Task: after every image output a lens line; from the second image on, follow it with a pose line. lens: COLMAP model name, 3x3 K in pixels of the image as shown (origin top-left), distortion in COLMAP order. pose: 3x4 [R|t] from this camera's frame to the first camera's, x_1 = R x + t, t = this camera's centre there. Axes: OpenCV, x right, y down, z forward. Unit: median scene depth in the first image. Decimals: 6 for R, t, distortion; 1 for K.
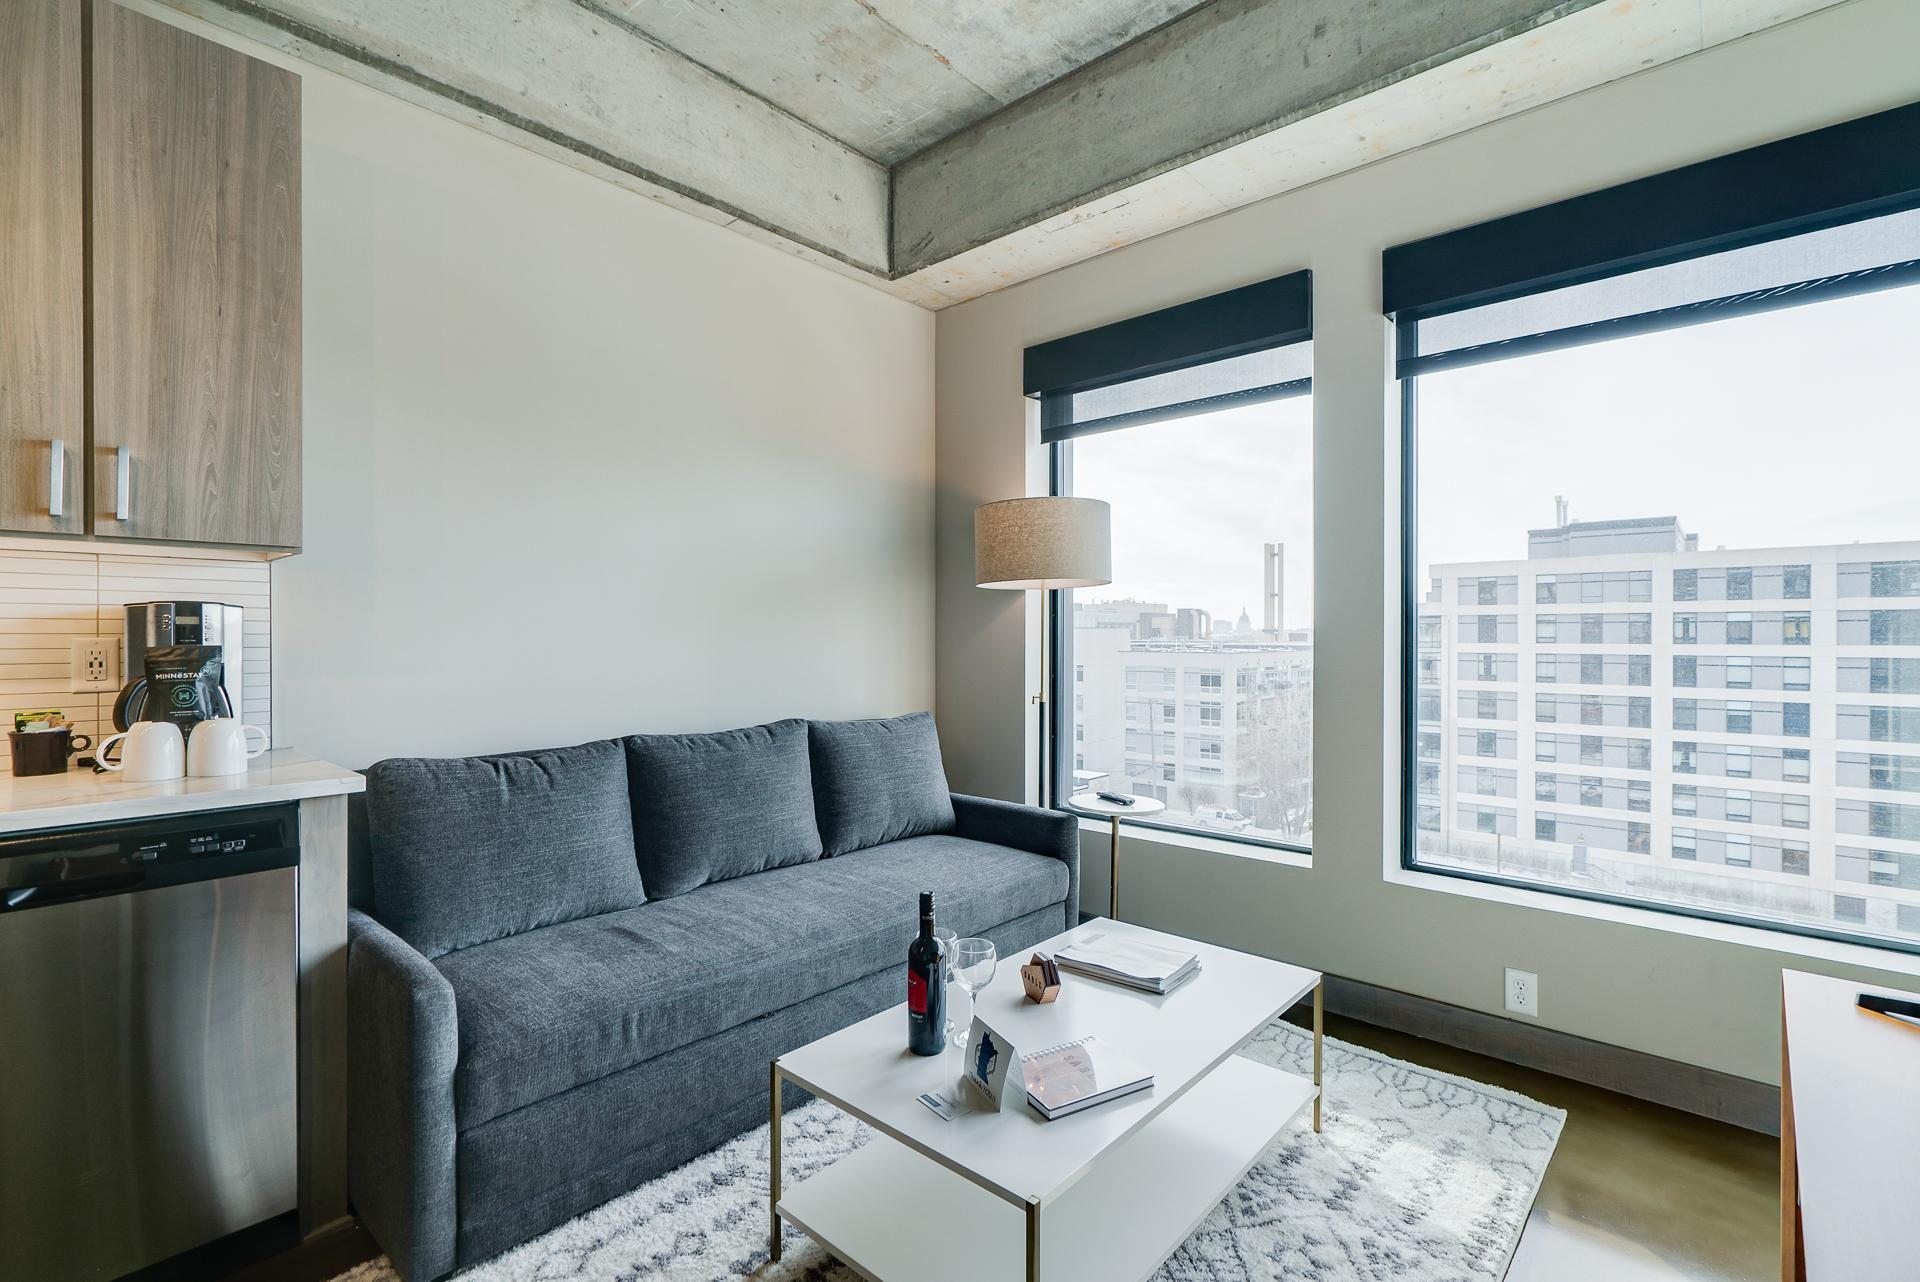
lens RADIAL K [[895.3, 0, 879.7], [0, 895.3, 639.1], [0, 0, 1]] dist [-0.003308, -0.000327]
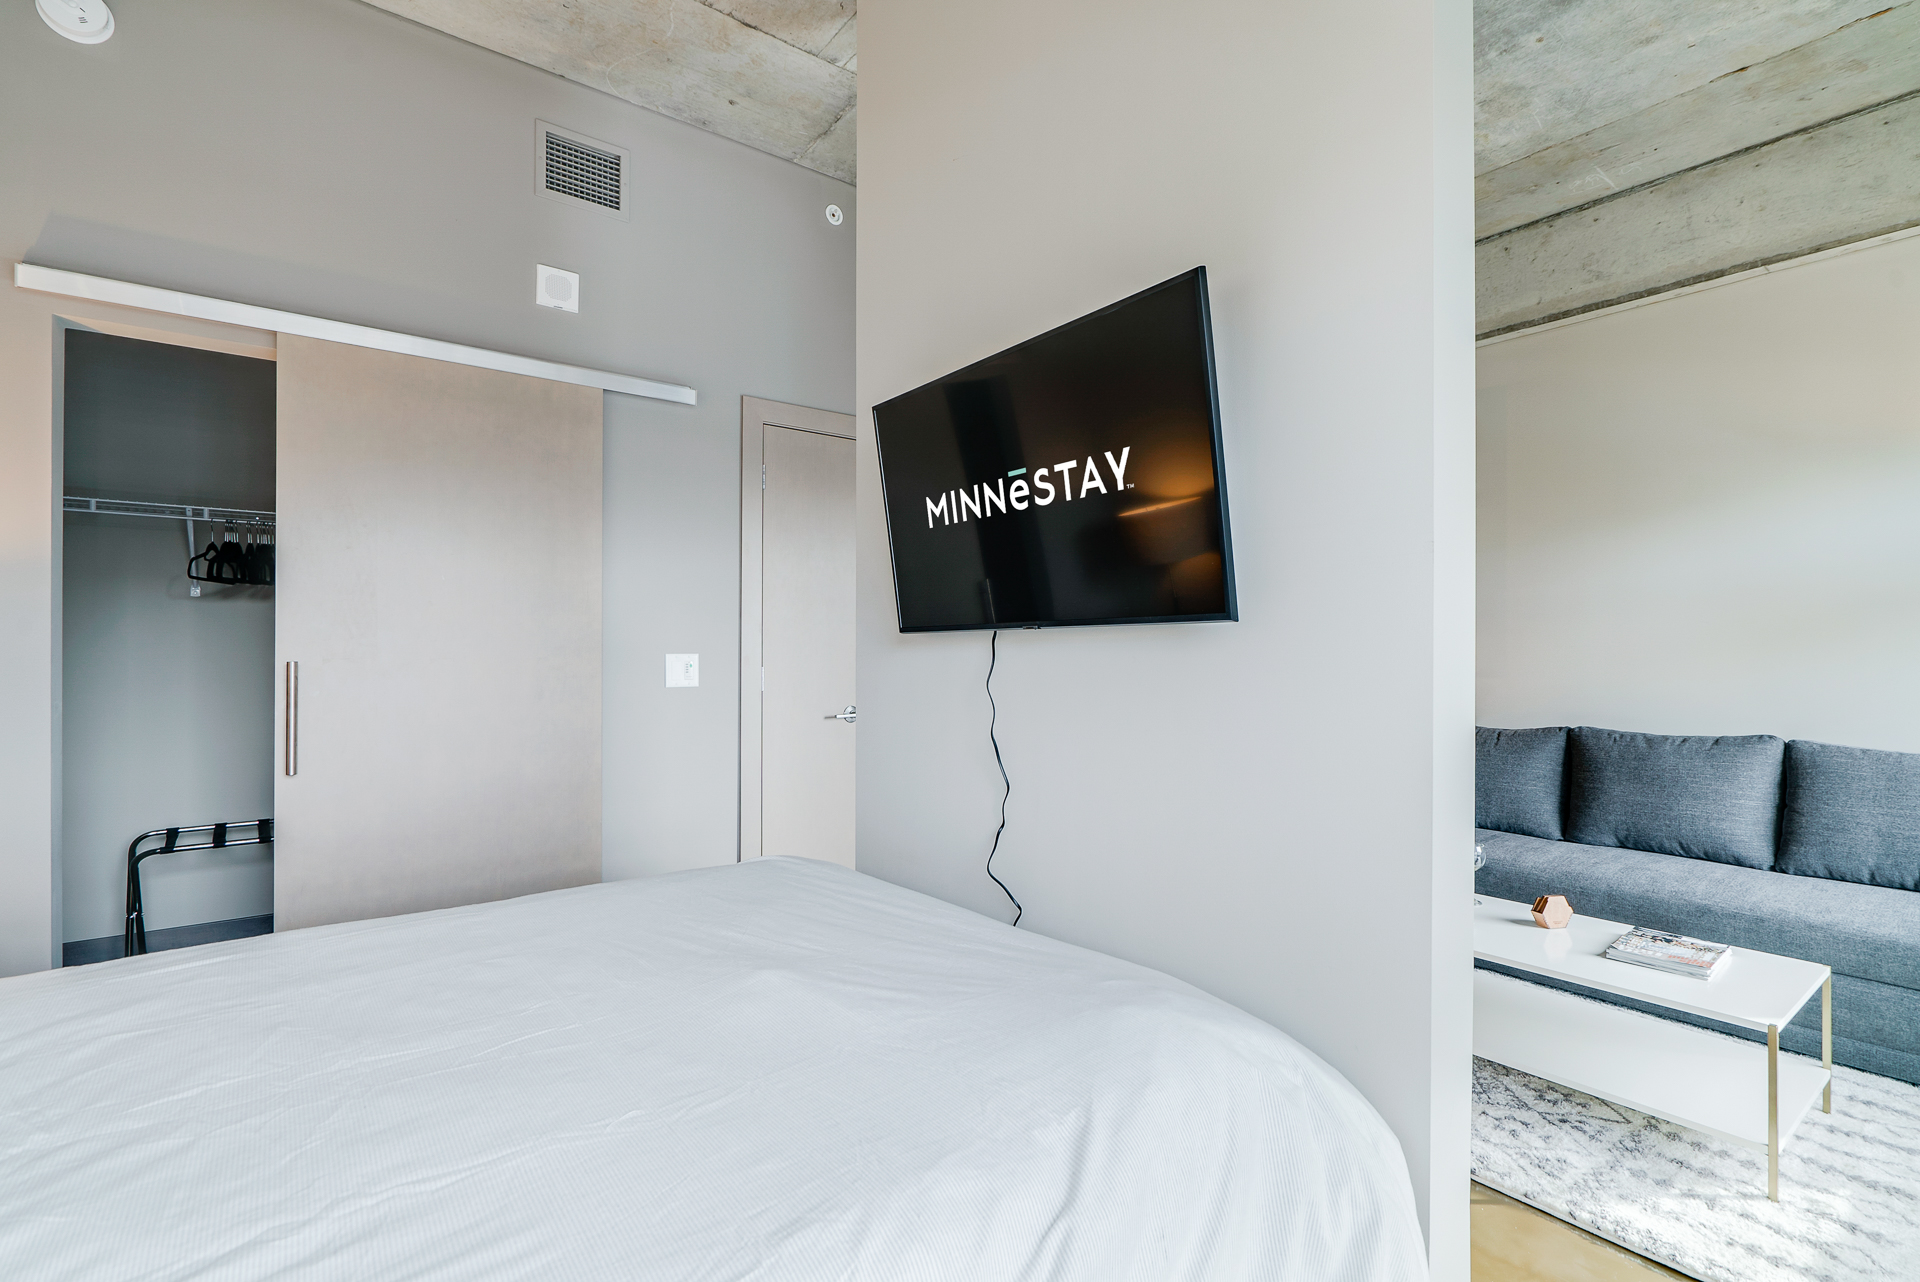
lens RADIAL K [[825.8, 0, 1015.8], [0, 825.8, 645.3], [0, 0, 1]] dist [0.000987, -0.000134]
pose [[-0.071271, -0.002710, -0.997453, 1.445301], [-0.001831, 0.999995, -0.002586, -0.017813], [0.997455, 0.001642, -0.071275, 0.286552]]
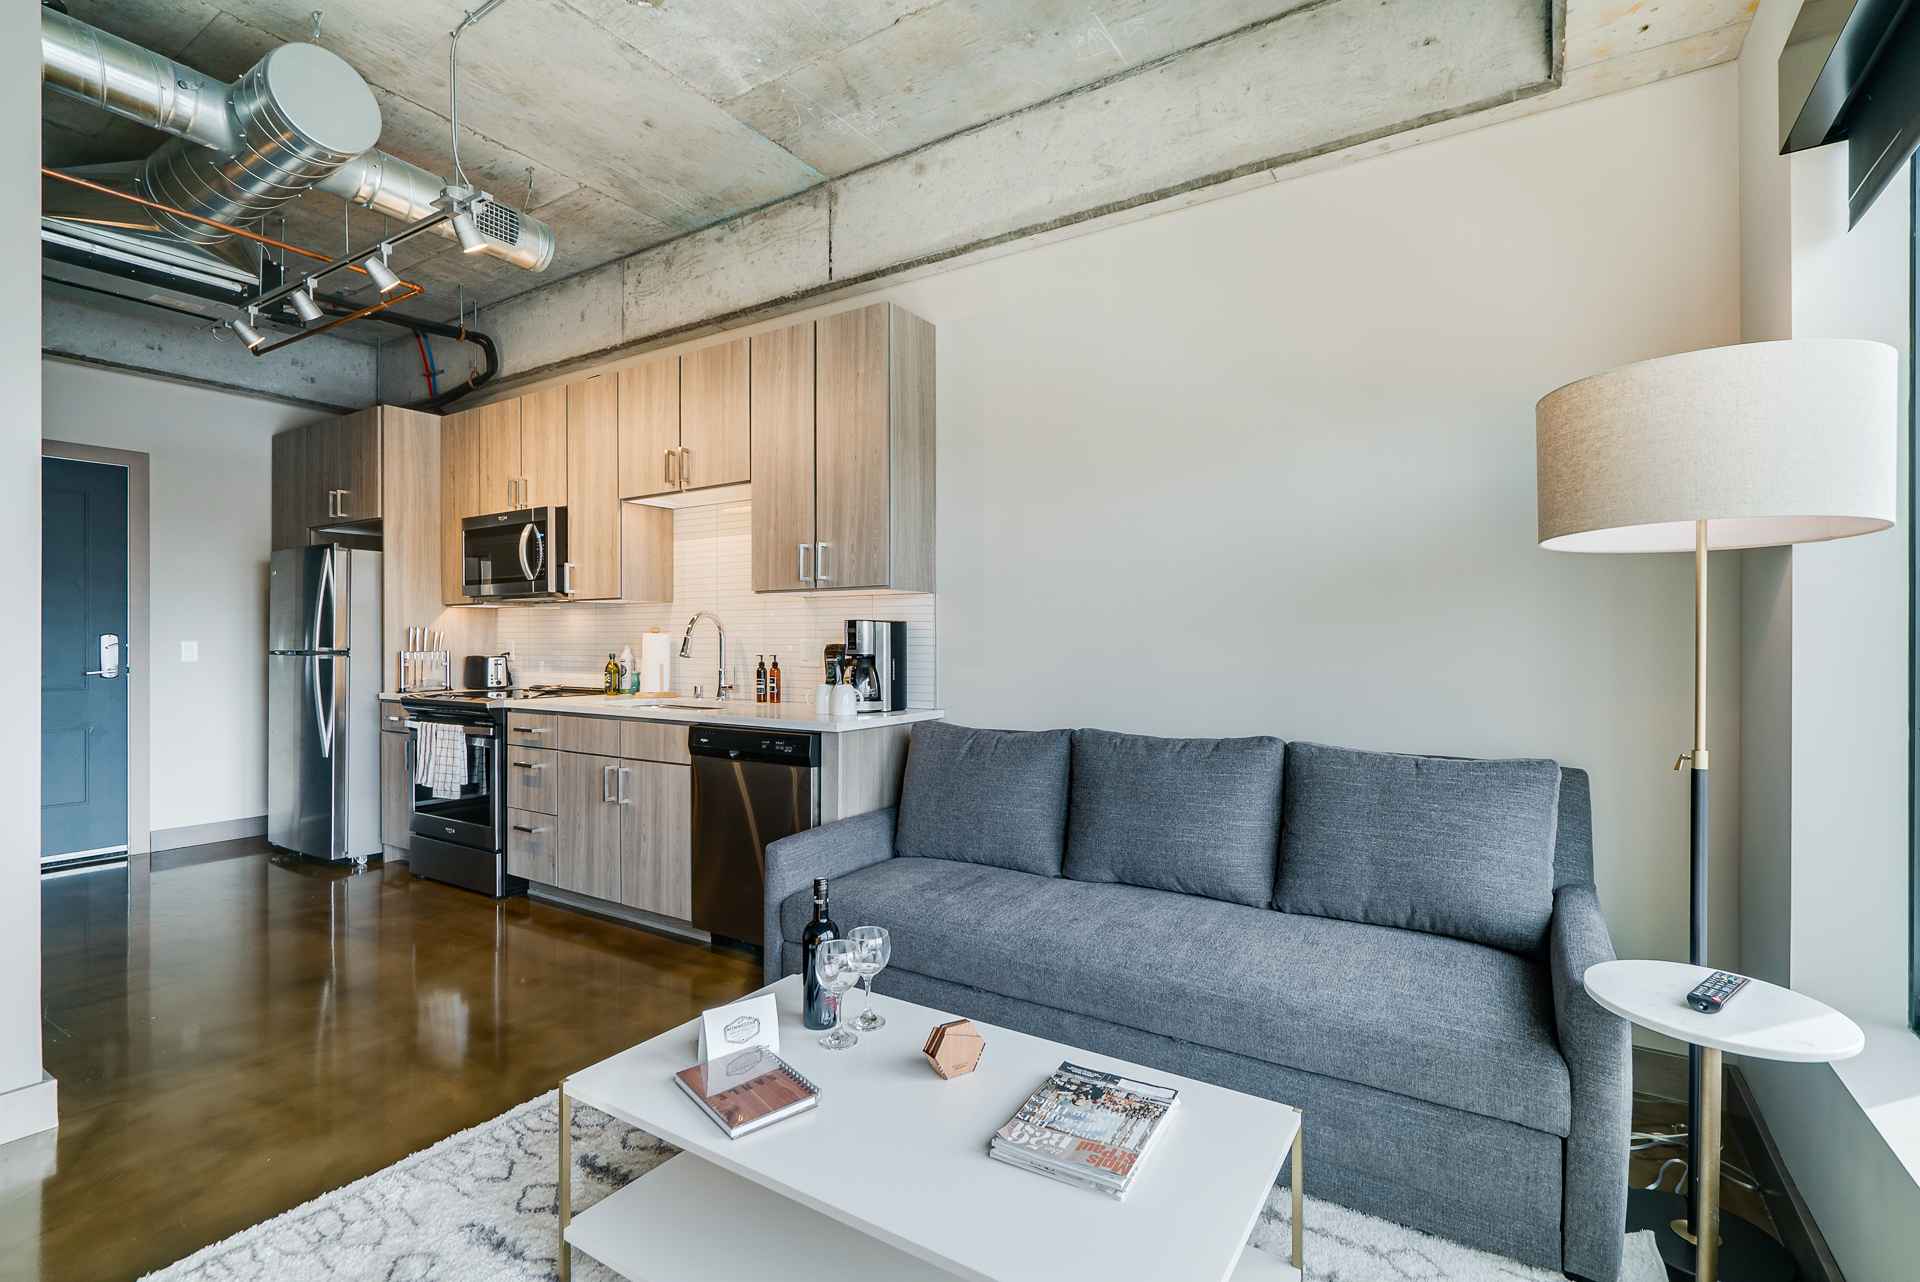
lens RADIAL K [[796.5, 0, 975.0], [0, 796.5, 637.4], [0, 0, 1]] dist [-0.001897, 0.000465]
pose [[0.244837, 0.003896, -0.969557, 0.875533], [0.001408, 0.999989, 0.004374, -0.012192], [0.969563, -0.002436, 0.244829, 0.840804]]
